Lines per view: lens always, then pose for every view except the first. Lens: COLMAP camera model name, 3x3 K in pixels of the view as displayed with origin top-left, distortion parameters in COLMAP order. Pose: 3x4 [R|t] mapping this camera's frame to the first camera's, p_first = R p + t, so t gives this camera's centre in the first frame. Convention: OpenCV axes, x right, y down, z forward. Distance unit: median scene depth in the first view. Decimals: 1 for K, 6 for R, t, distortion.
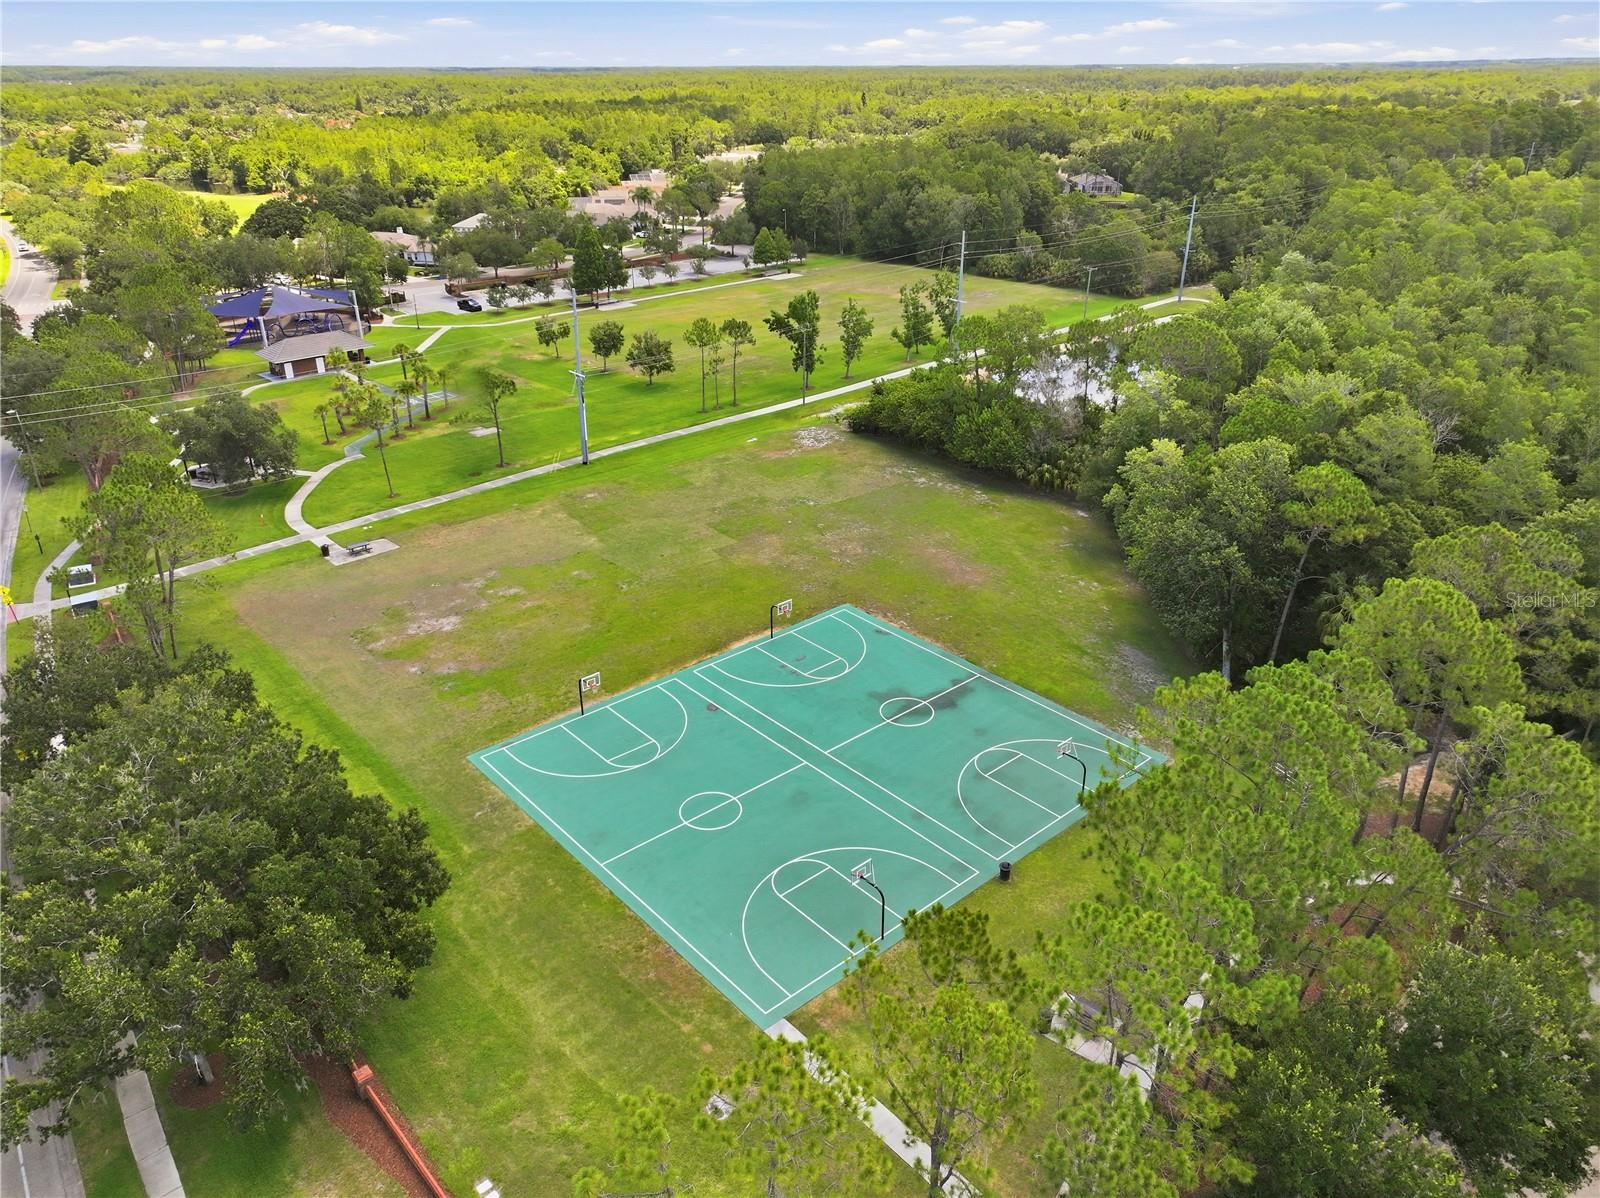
lens RADIAL K [[1123.7, 0, 807.7], [0, 1123.7, 592.6], [0, 0, 1]] dist [-0.004565, 0.026315]
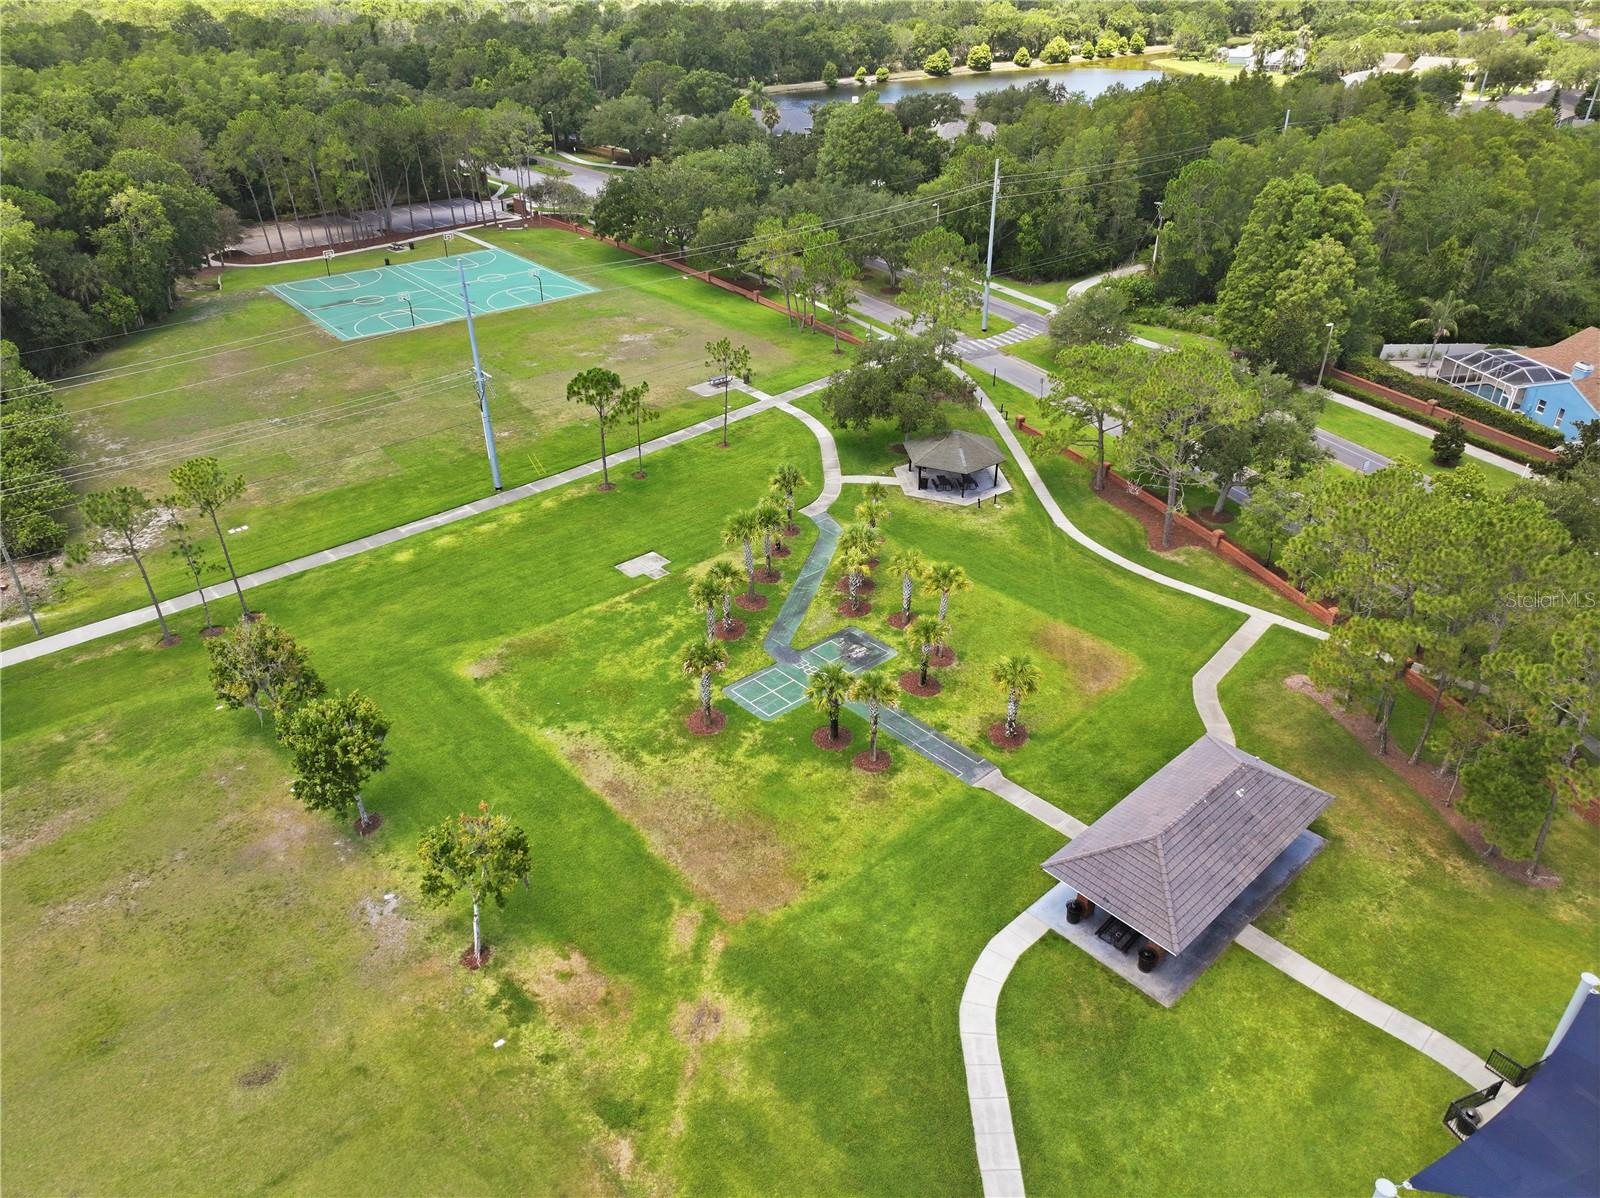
lens RADIAL K [[1123.7, 0, 807.7], [0, 1123.7, 592.6], [0, 0, 1]] dist [-0.004565, 0.026315]
pose [[-0.999192, -0.019514, 0.035131, -0.476063], [0.017919, 0.566130, 0.824121, -0.762131], [-0.035970, 0.824085, -0.565323, 1.621783]]
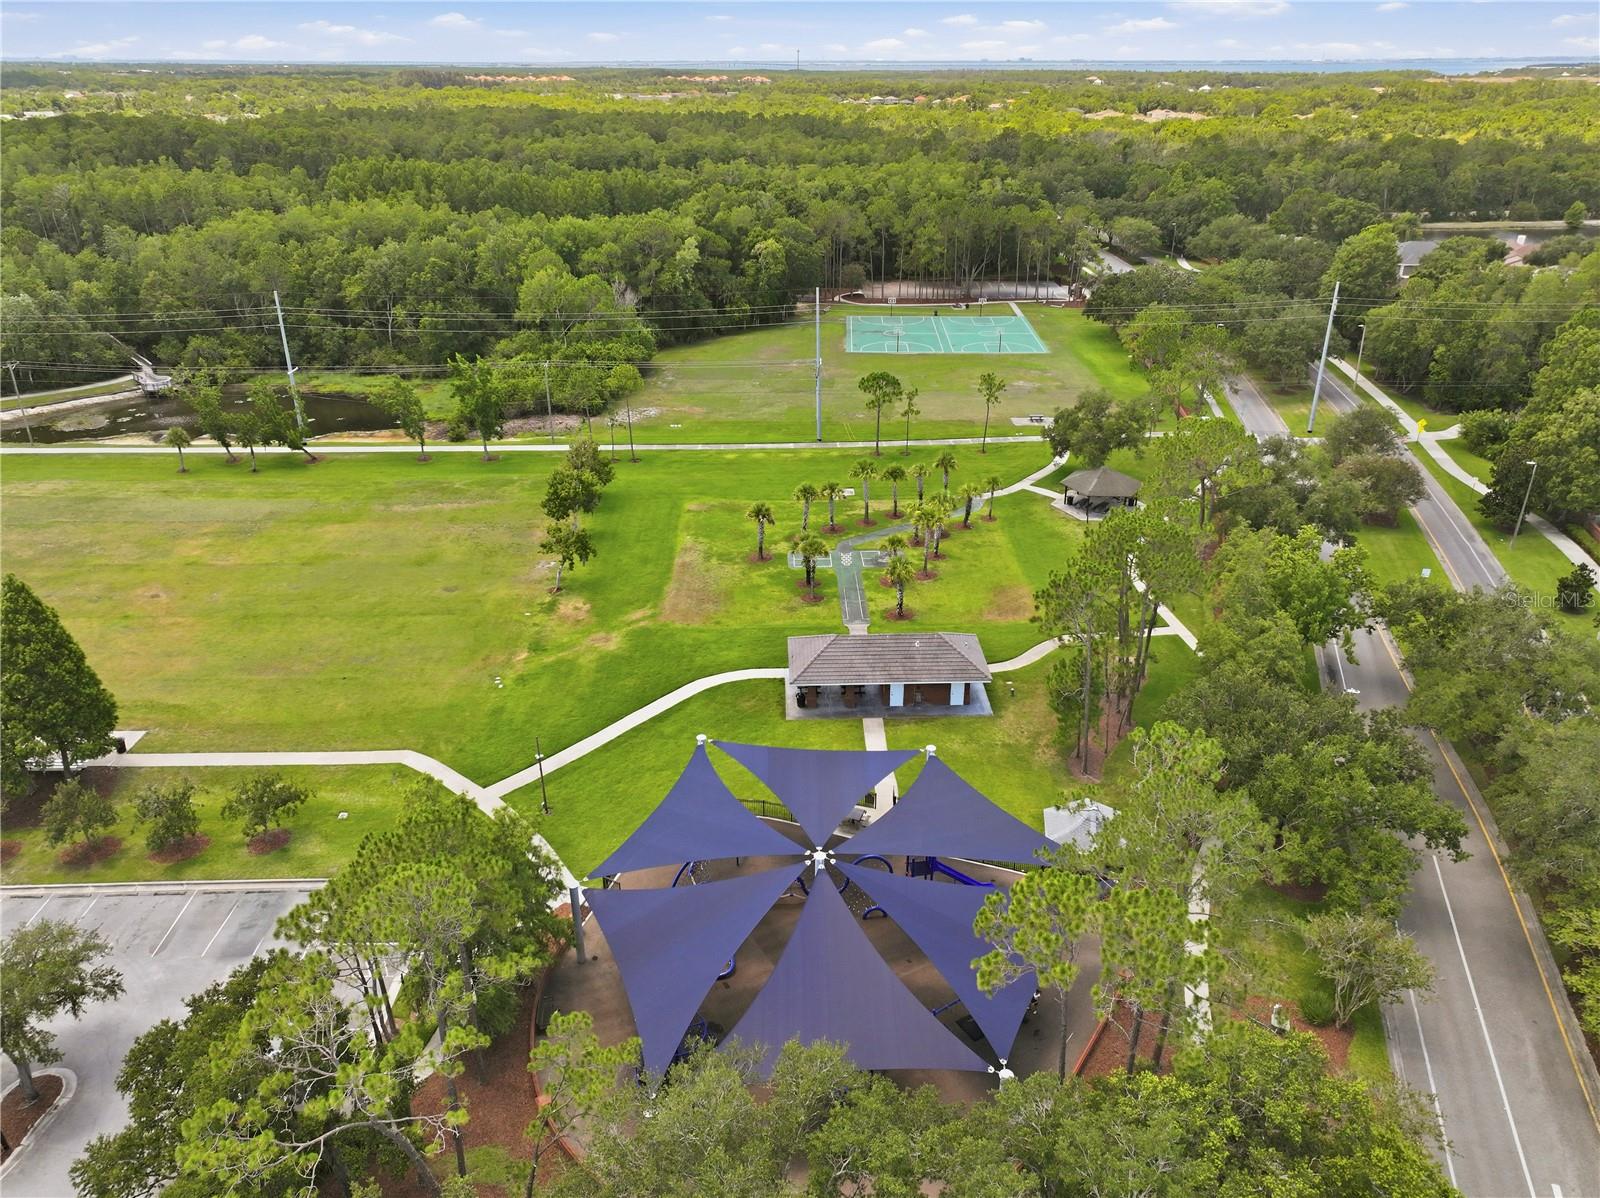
lens RADIAL K [[1123.7, 0, 807.7], [0, 1123.7, 592.6], [0, 0, 1]] dist [-0.004565, 0.026315]
pose [[-0.729346, -0.288807, 0.620197, -1.038494], [0.294298, 0.685924, 0.665505, -0.851213], [-0.617611, 0.667907, -0.415281, 1.743254]]
